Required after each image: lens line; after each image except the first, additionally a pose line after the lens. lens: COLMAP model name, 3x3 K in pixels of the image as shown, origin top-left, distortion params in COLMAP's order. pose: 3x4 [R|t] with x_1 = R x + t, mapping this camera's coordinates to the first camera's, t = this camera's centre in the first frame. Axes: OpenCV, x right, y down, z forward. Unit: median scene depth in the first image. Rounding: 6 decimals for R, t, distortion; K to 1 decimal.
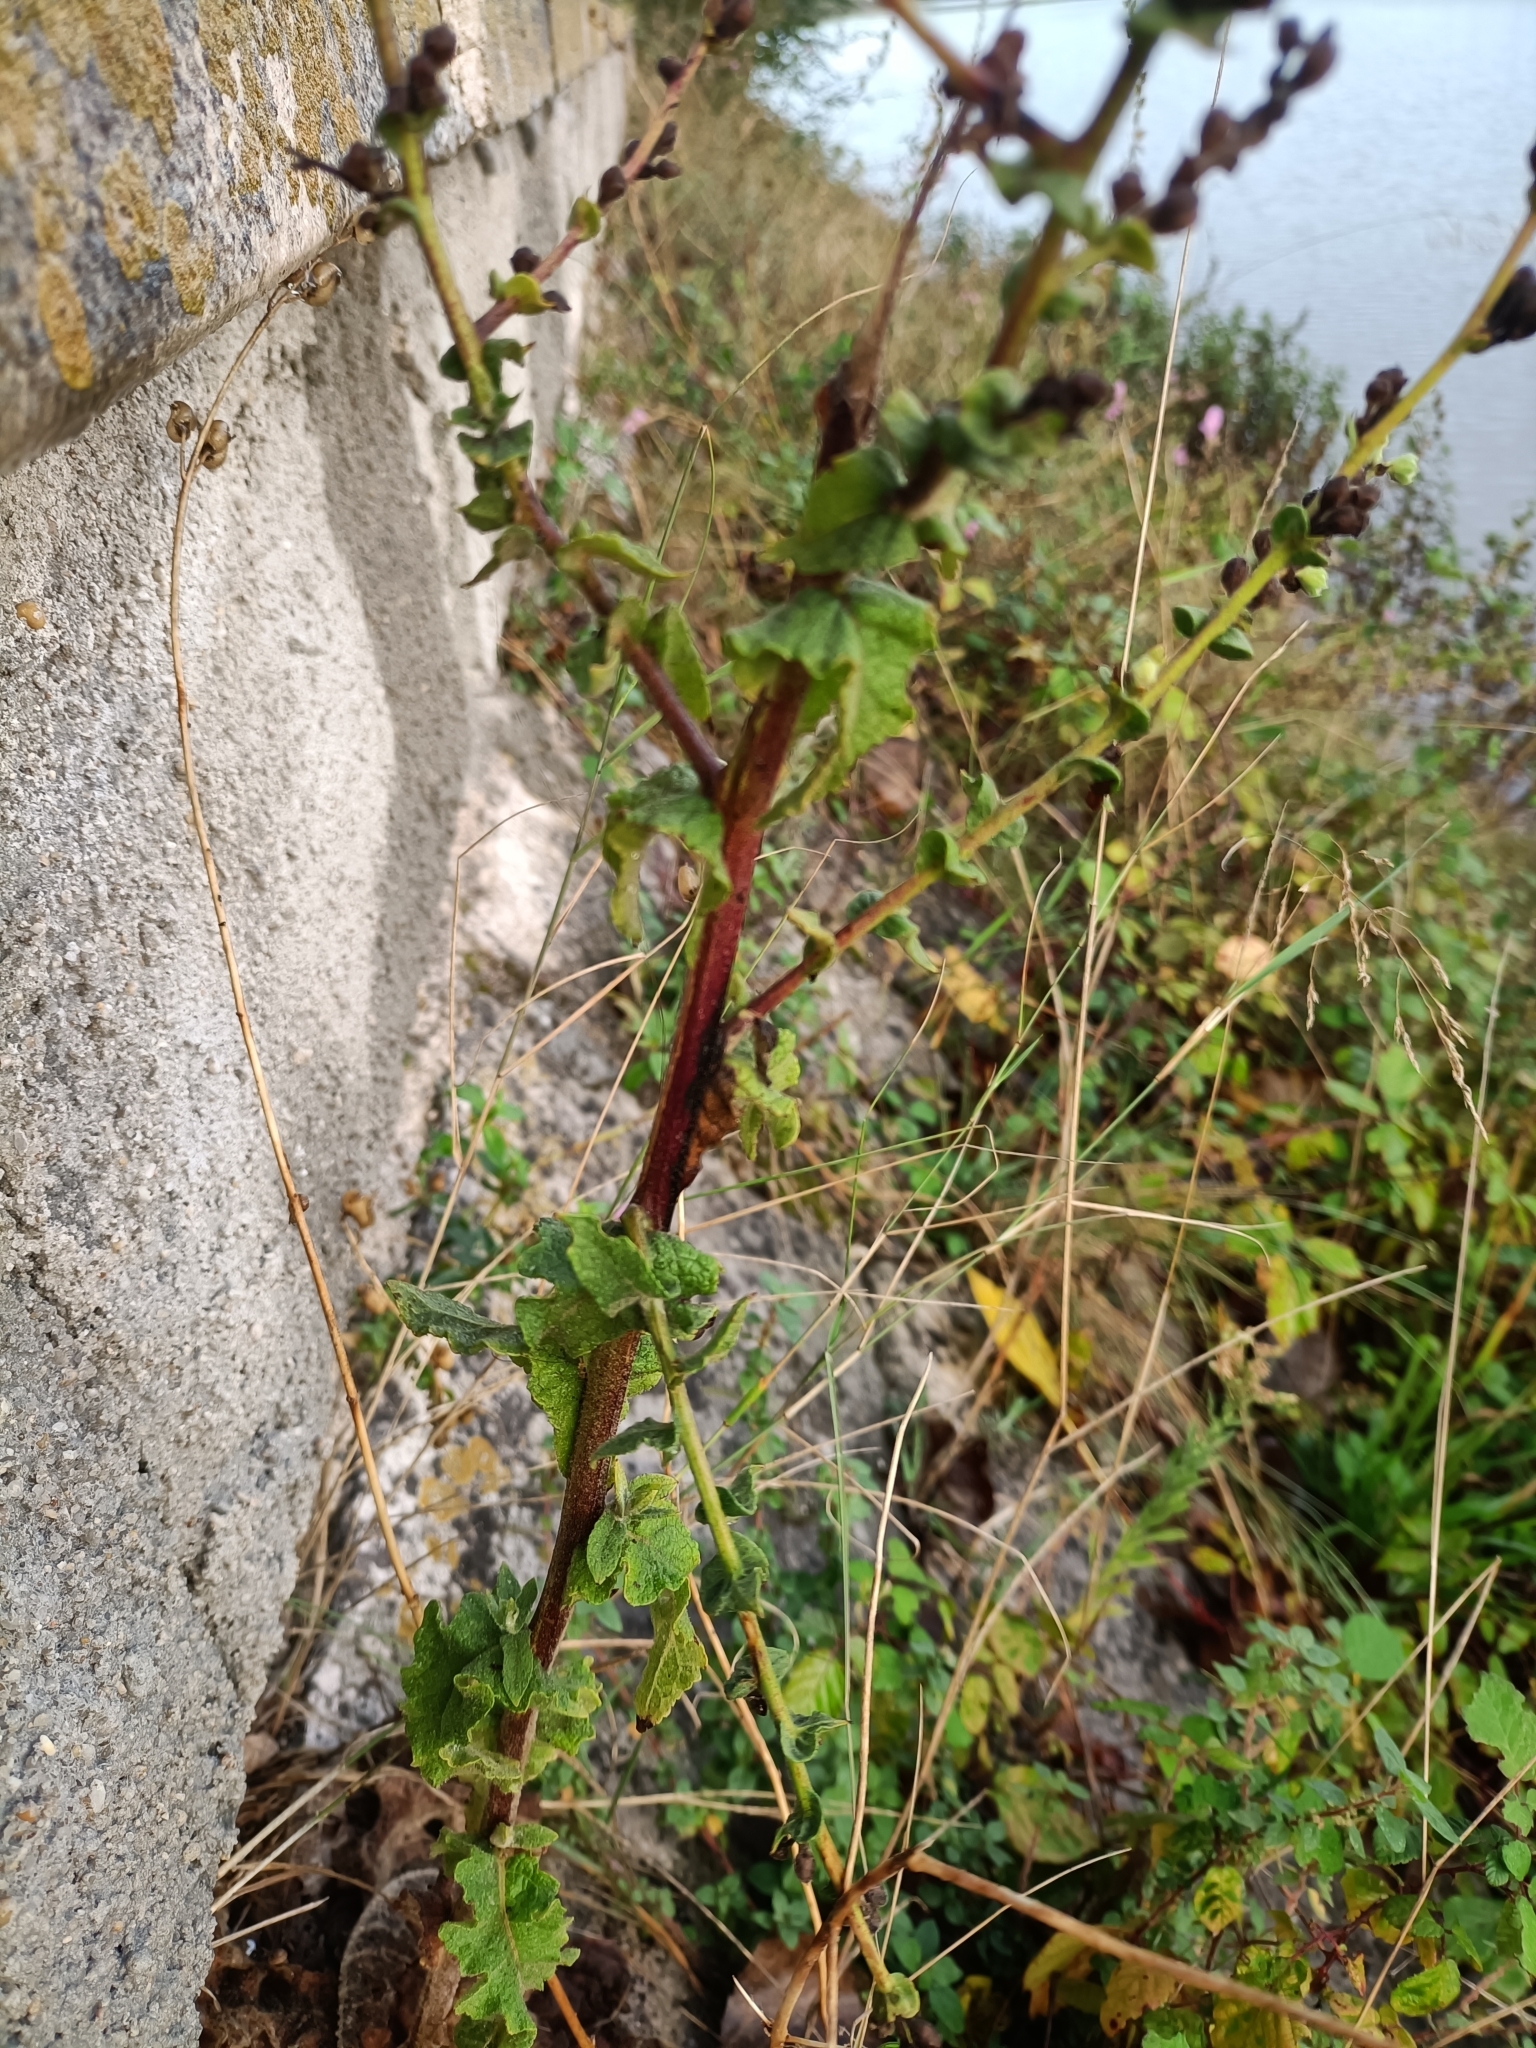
lens RADIAL K [[1514.9, 0, 768.0], [0, 1514.9, 1024.0], [0, 0, 1]] dist [0.081928, -0.149713]
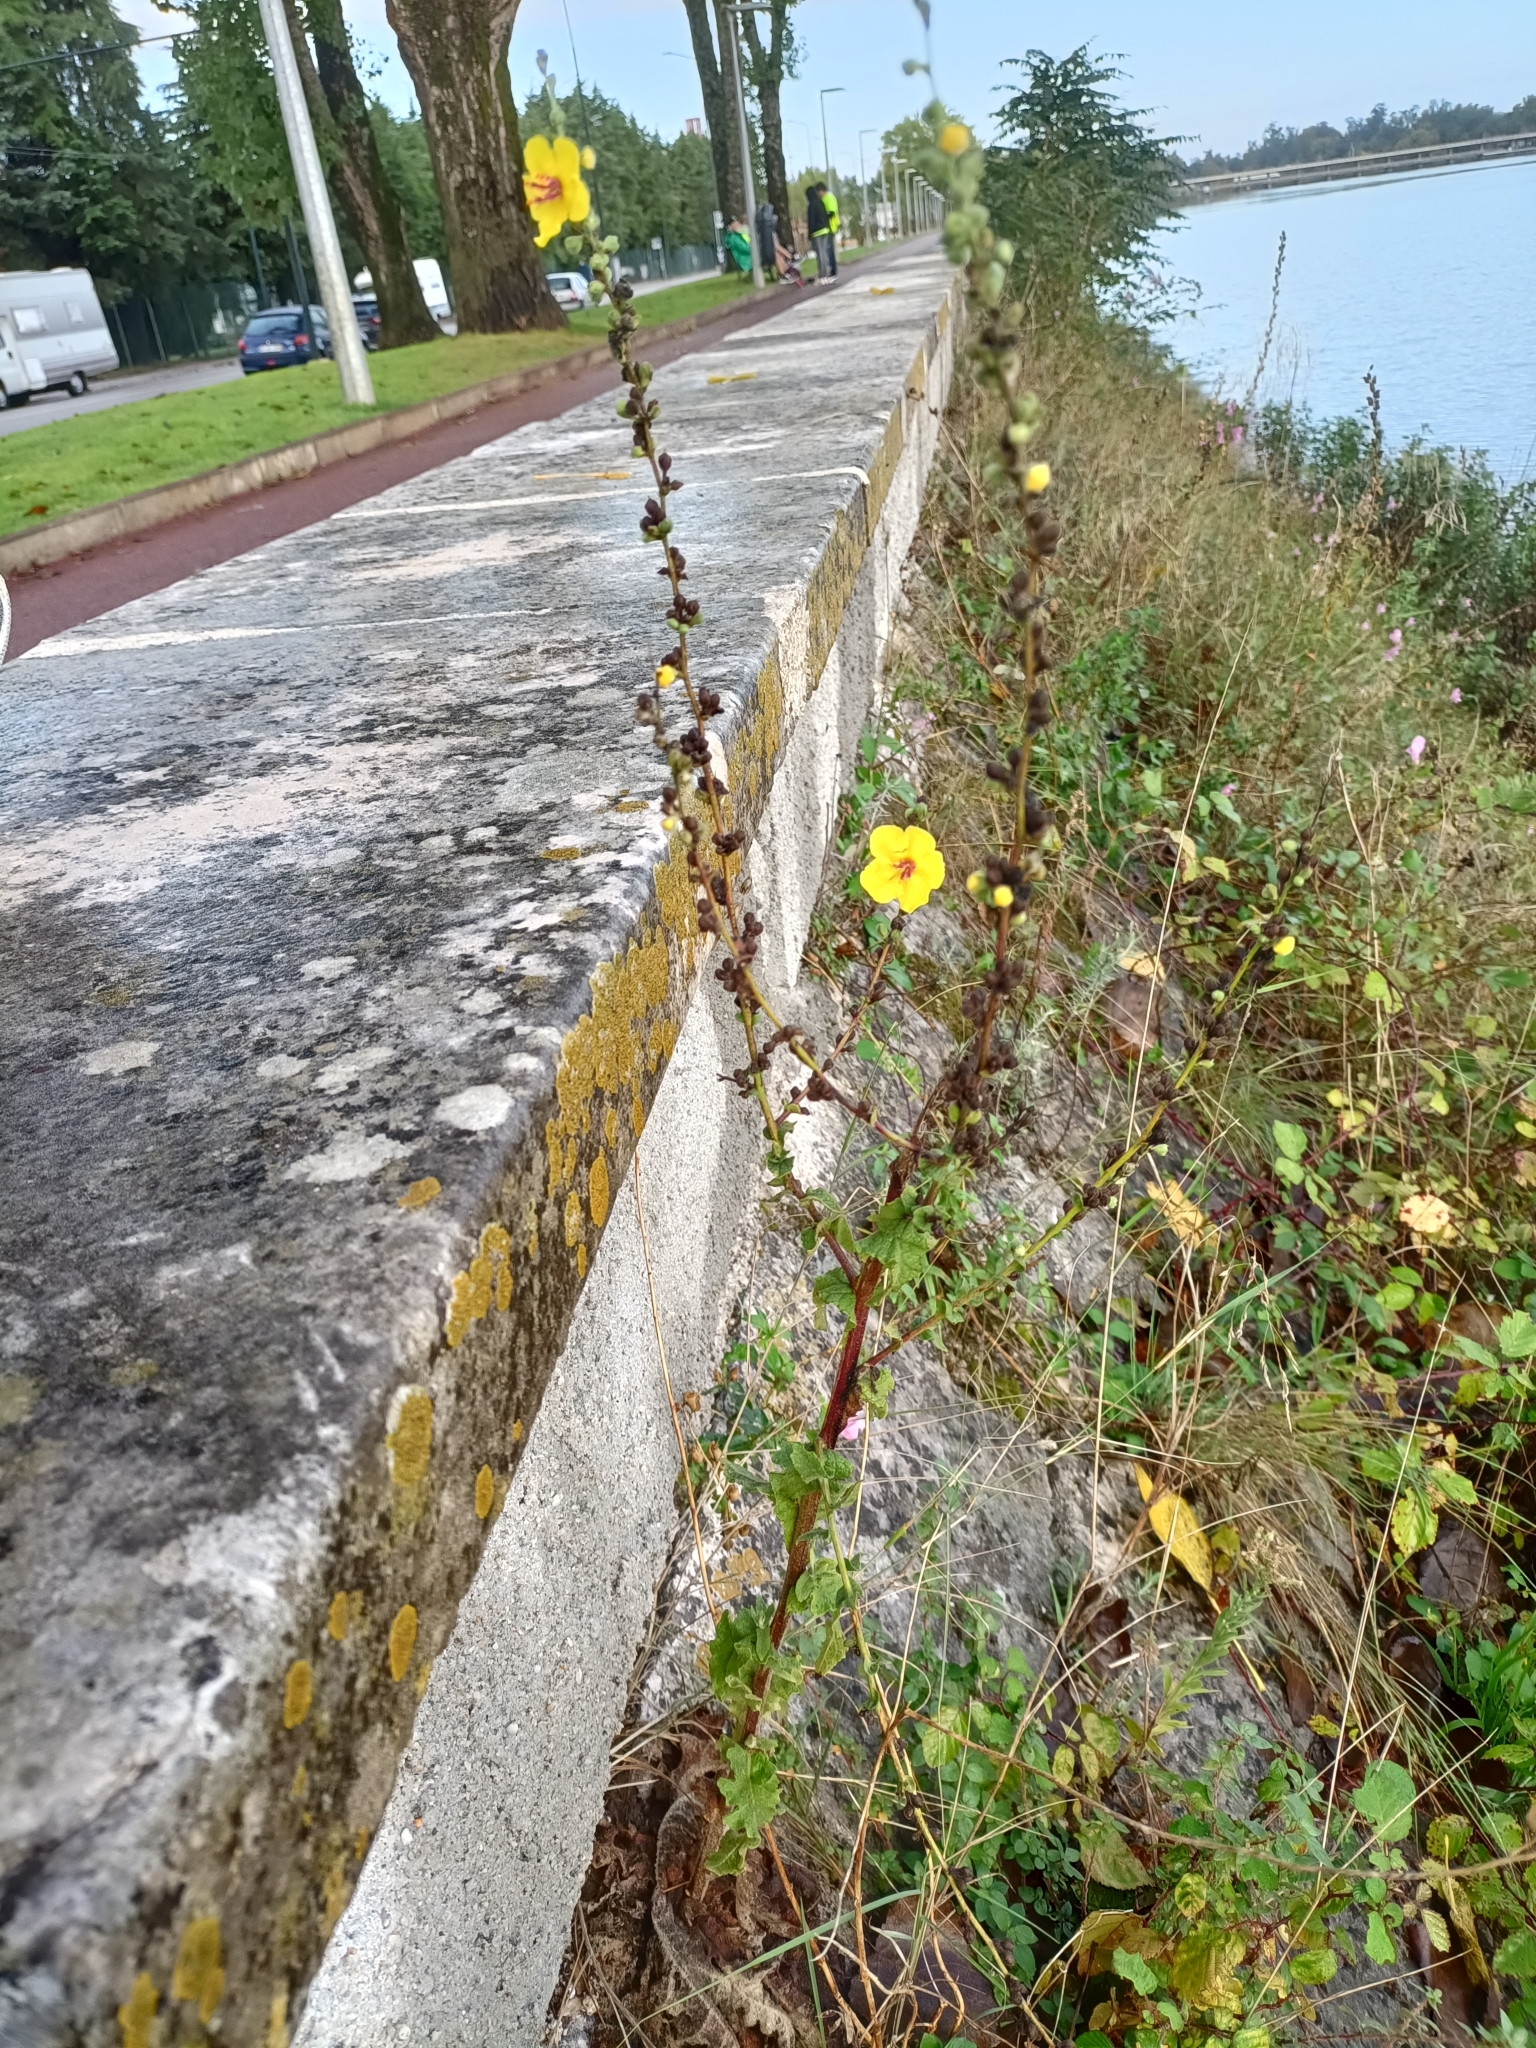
lens RADIAL K [[1514.9, 0, 768.0], [0, 1514.9, 1024.0], [0, 0, 1]] dist [0.081928, -0.149713]
pose [[0.979922, 0.043640, -0.194545, 0.119302], [-0.061948, 0.994100, -0.089037, -0.136834], [0.189511, 0.099301, 0.976844, -0.633204]]
